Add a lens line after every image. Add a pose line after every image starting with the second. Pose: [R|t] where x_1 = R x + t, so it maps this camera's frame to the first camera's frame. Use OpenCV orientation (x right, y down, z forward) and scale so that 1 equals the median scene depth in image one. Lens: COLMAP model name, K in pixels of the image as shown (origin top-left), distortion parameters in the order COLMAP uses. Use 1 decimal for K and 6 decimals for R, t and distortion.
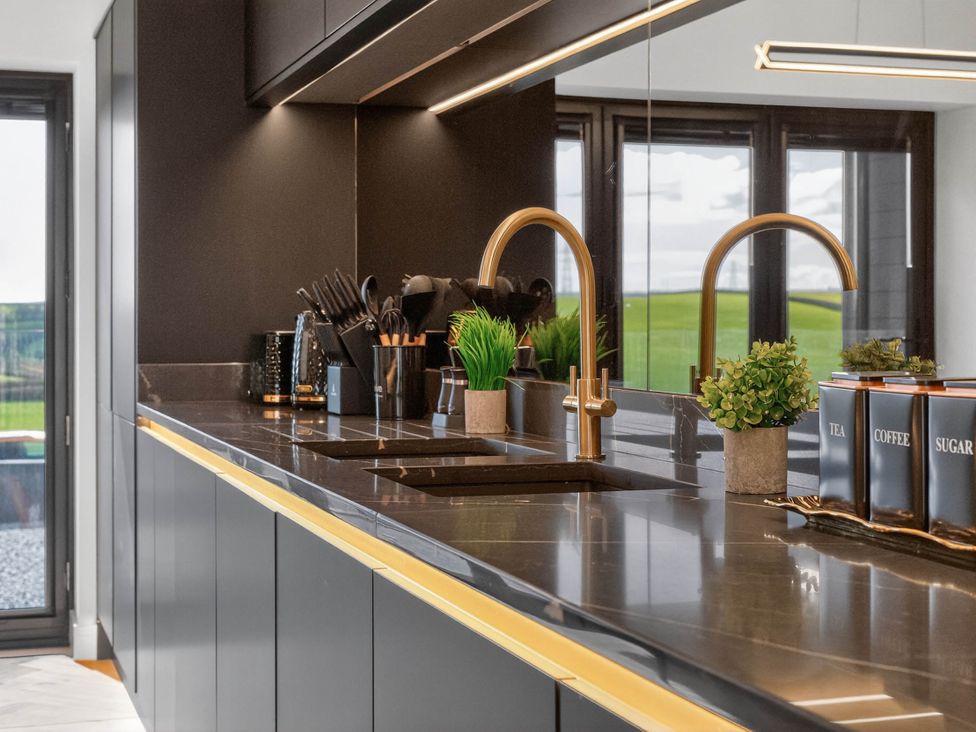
lens RADIAL K [[1661.7, 0, 472.5], [0, 1661.7, 322.6], [0, 0, 1]] dist [0.004101, 0.049341]
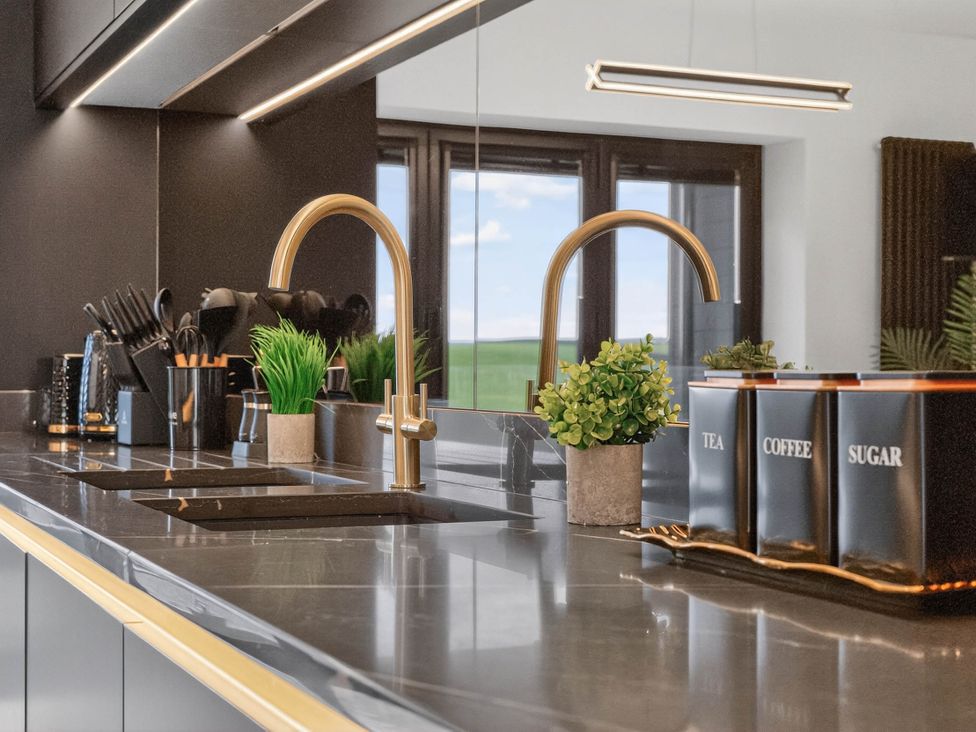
lens RADIAL K [[1616.9, 0, 488.0], [0, 1616.9, 366.0], [0, 0, 1]] dist [-0.003655, 0.026091]
pose [[0.993518, 0.004297, 0.113596, 0.013575], [-0.003972, 0.999987, -0.003082, 0.016862], [-0.113608, 0.002611, 0.993522, 0.132174]]
